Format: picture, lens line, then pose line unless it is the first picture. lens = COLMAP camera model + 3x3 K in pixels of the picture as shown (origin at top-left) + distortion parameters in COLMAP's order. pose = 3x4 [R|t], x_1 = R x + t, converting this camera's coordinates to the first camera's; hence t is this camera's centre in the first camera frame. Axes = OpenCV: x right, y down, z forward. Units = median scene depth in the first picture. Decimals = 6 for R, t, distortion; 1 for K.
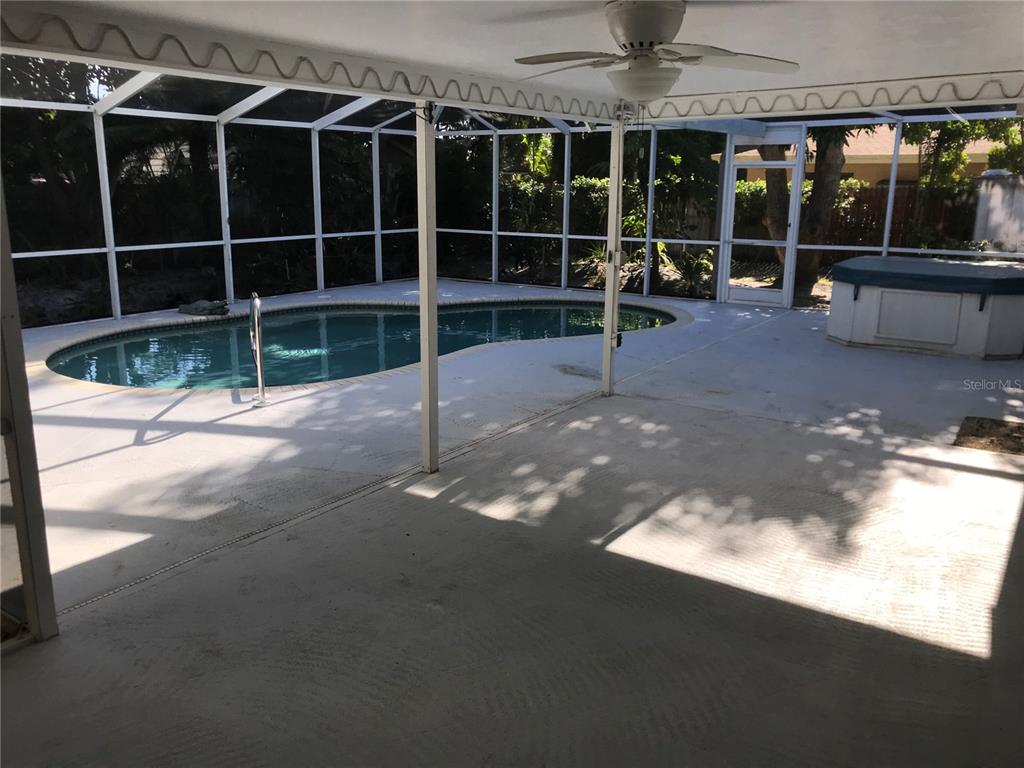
lens RADIAL K [[837.0, 0, 508.5], [0, 837.0, 383.7], [0, 0, 1]] dist [0.041864, -0.048874]
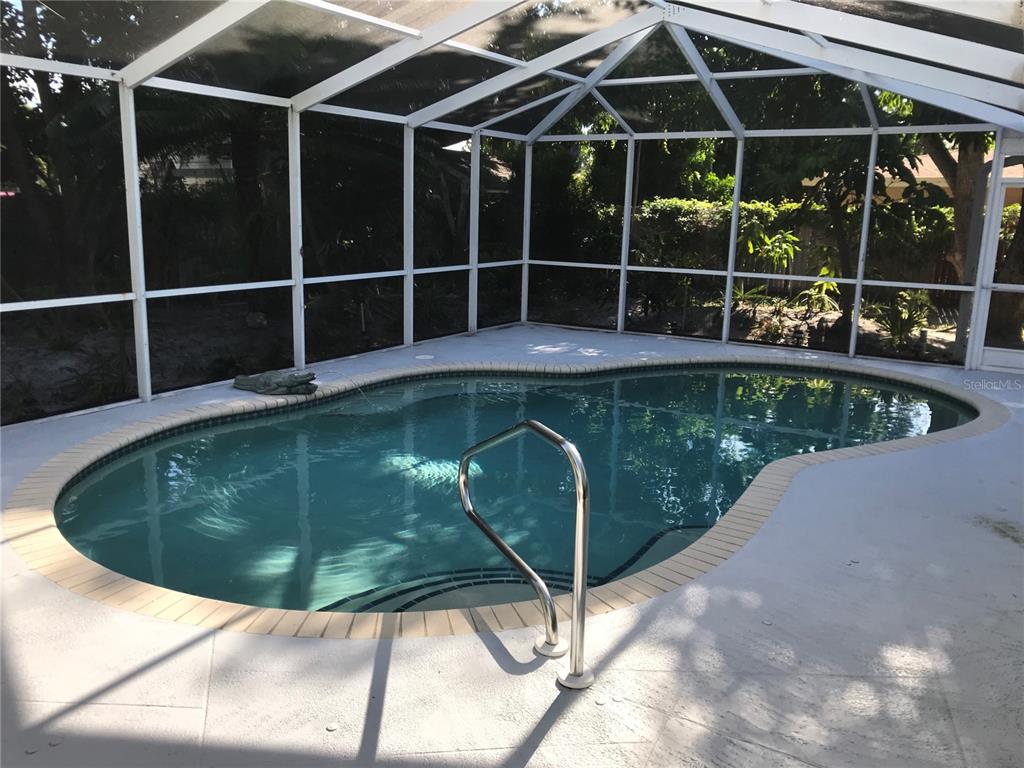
lens RADIAL K [[837.0, 0, 512.2], [0, 837.0, 383.5], [0, 0, 1]] dist [0.041864, -0.048874]
pose [[0.998620, 0.004951, 0.052280, -0.194811], [-0.003631, 0.999673, -0.025318, -0.067810], [-0.052388, 0.025093, 0.998311, 0.302762]]
